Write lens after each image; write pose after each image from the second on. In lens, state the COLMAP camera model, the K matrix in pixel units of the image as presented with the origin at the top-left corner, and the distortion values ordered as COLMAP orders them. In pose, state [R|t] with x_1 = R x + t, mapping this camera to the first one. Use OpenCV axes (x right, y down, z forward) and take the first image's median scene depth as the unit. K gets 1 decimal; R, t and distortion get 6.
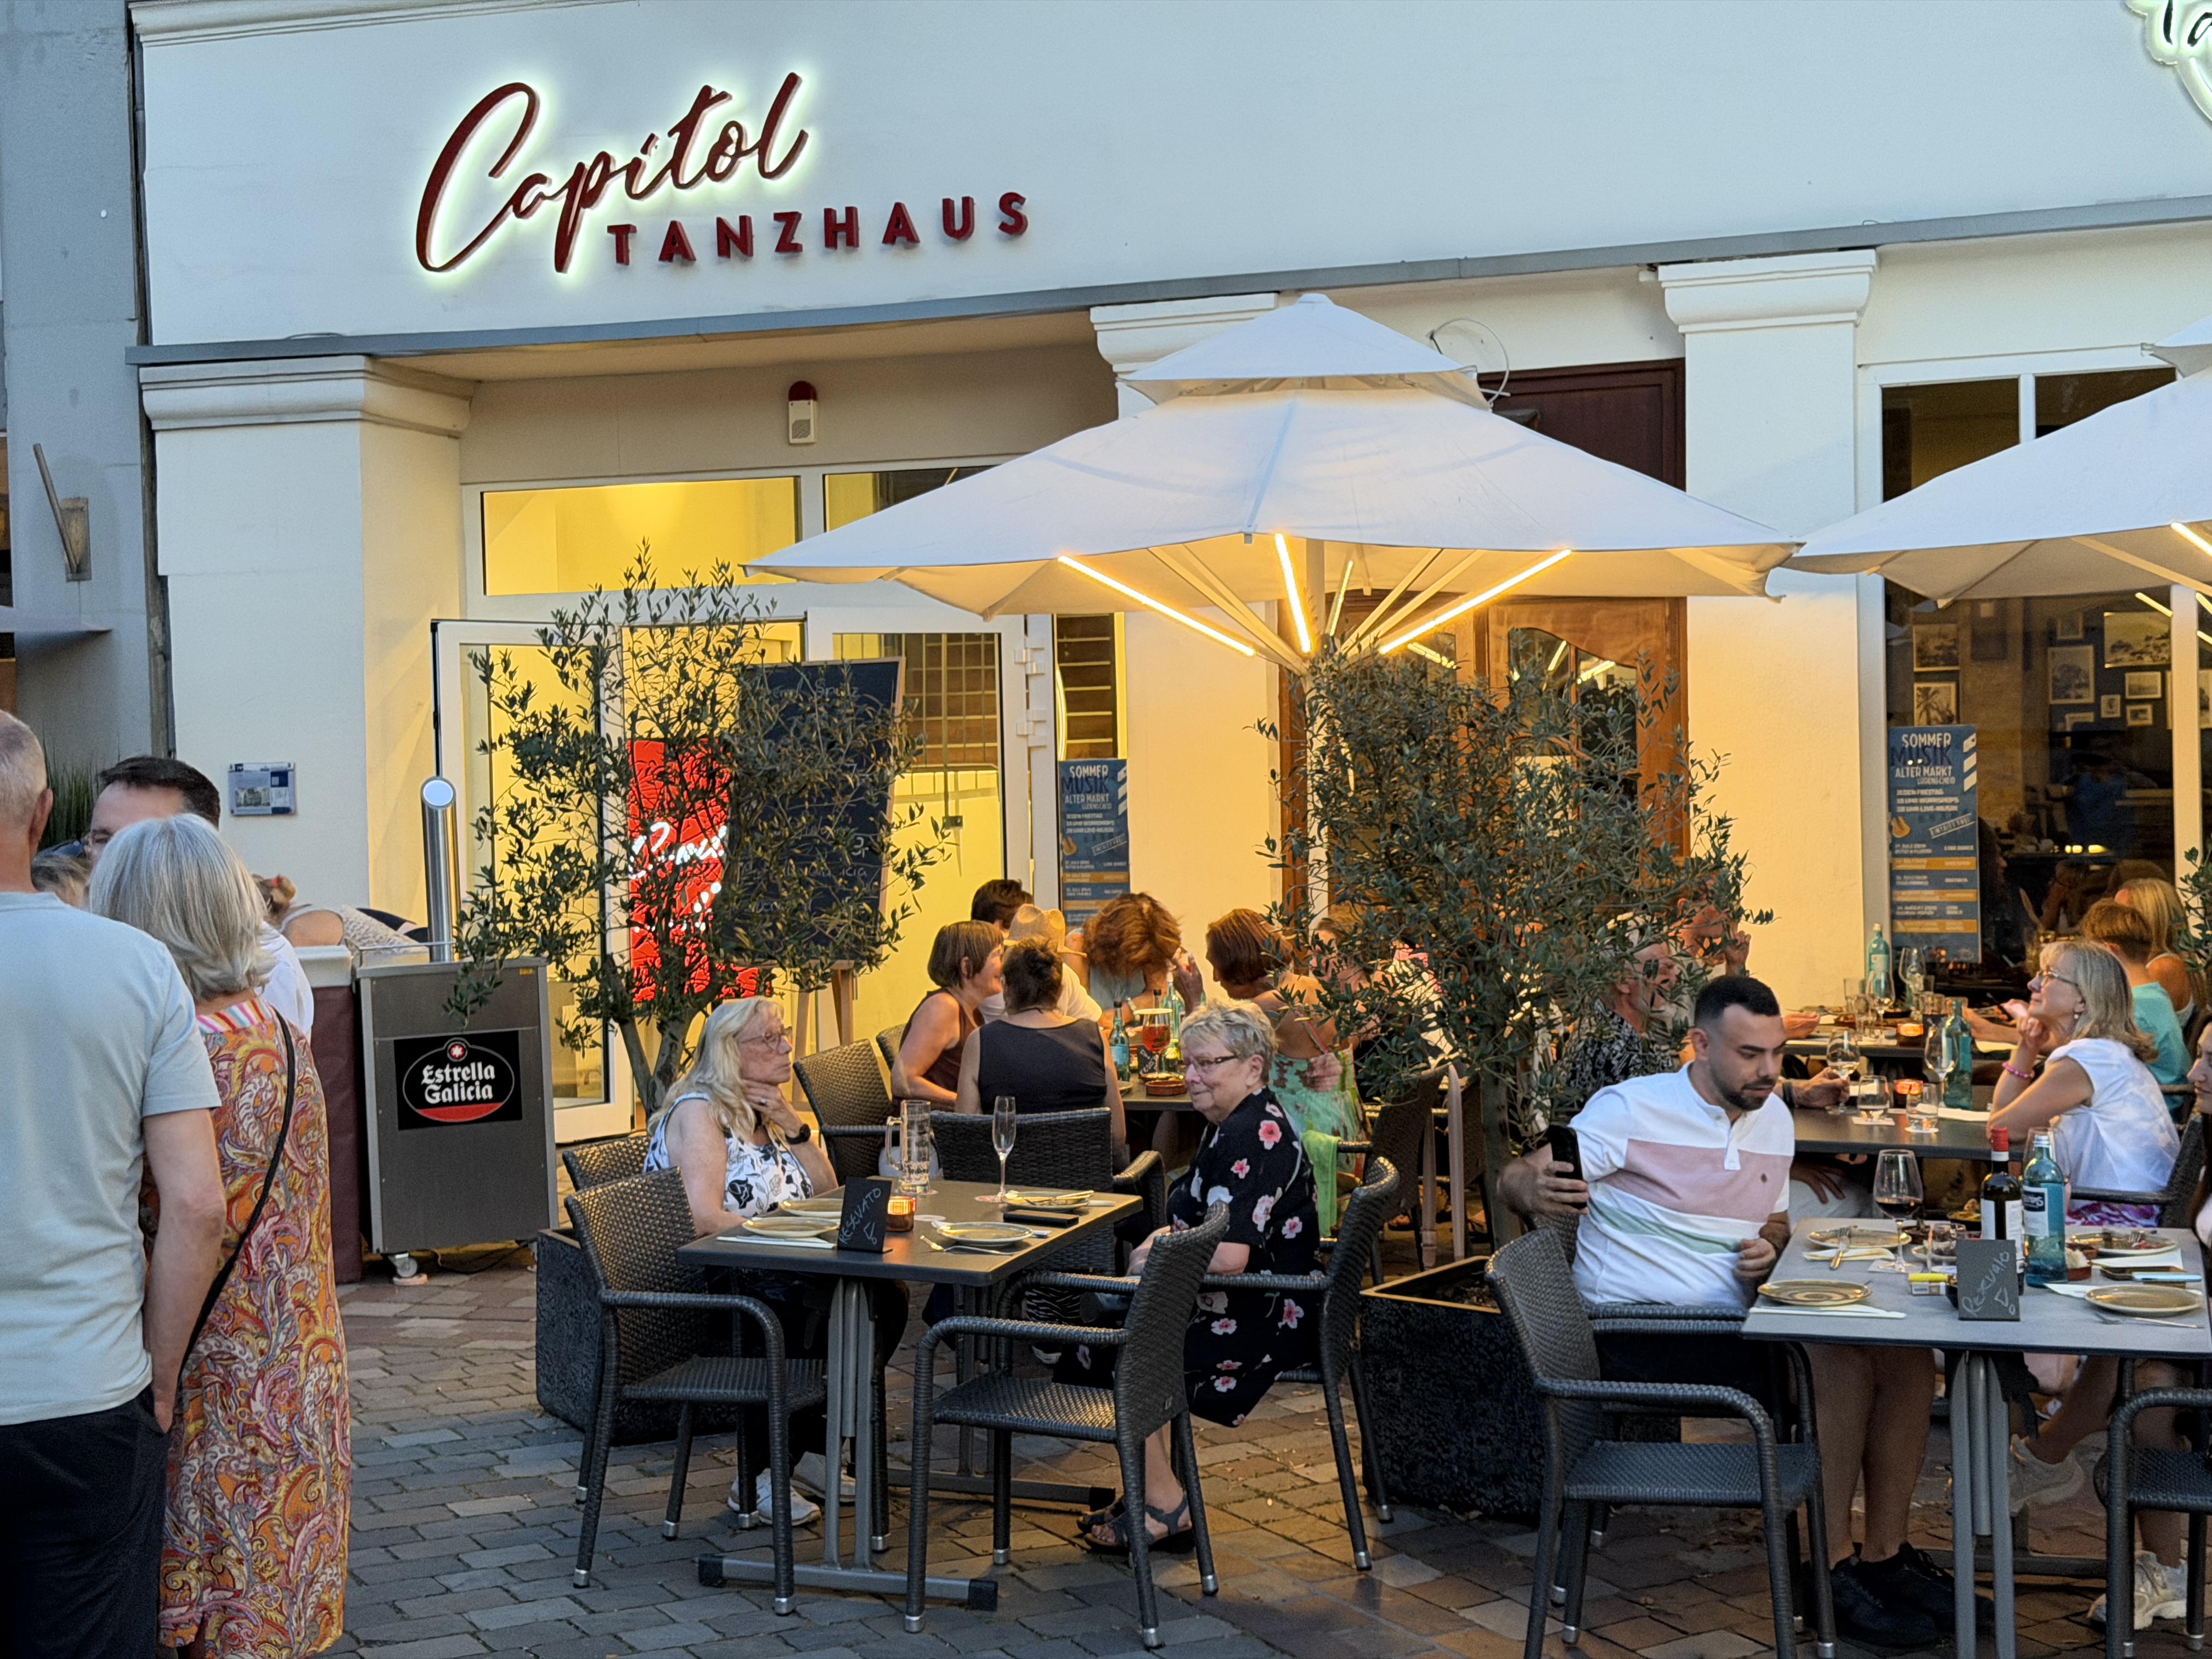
lens RADIAL K [[3093.1, 0, 1089.7], [0, 3093.1, 816.5], [0, 0, 1]] dist [0.177085, -0.343008]
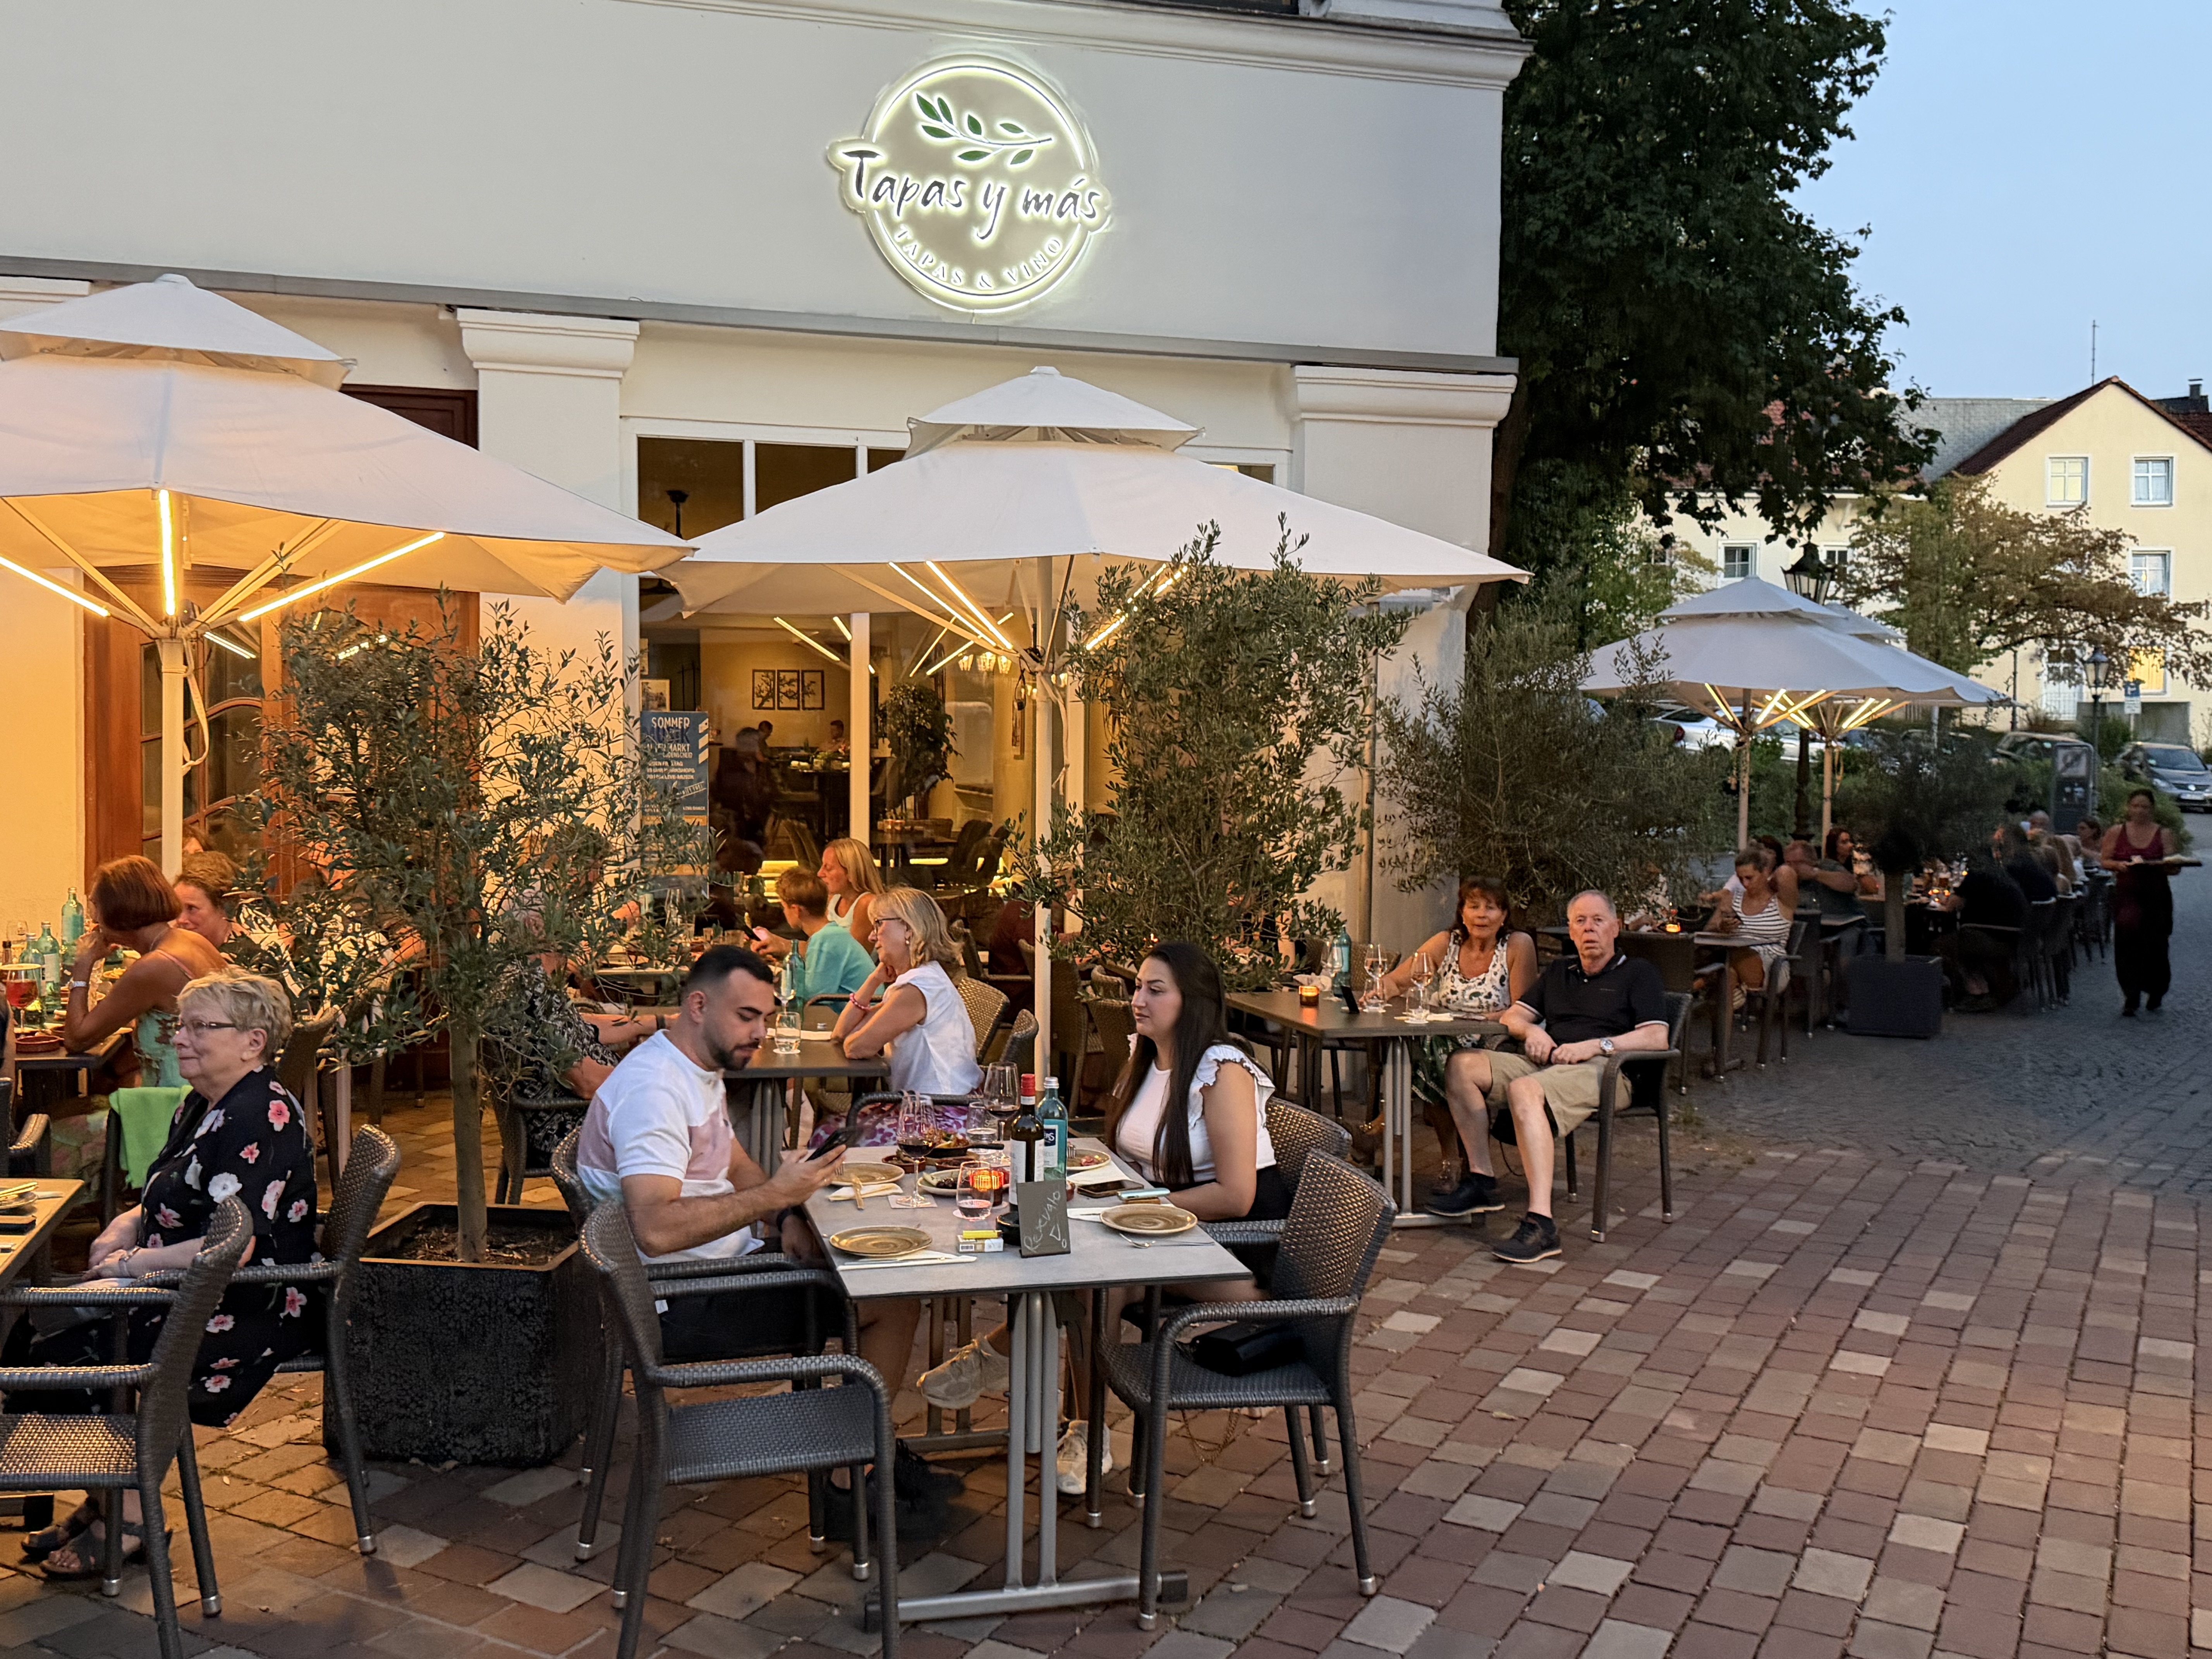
lens RADIAL K [[2094.4, 0, 1106.0], [0, 2094.4, 829.5], [0, 0, 1]] dist [0.187075, -0.409979]
pose [[0.835183, 0.007814, 0.549916, -0.057631], [-0.022379, 0.999554, 0.019786, -0.002225], [-0.549516, -0.028831, 0.834985, 0.207719]]
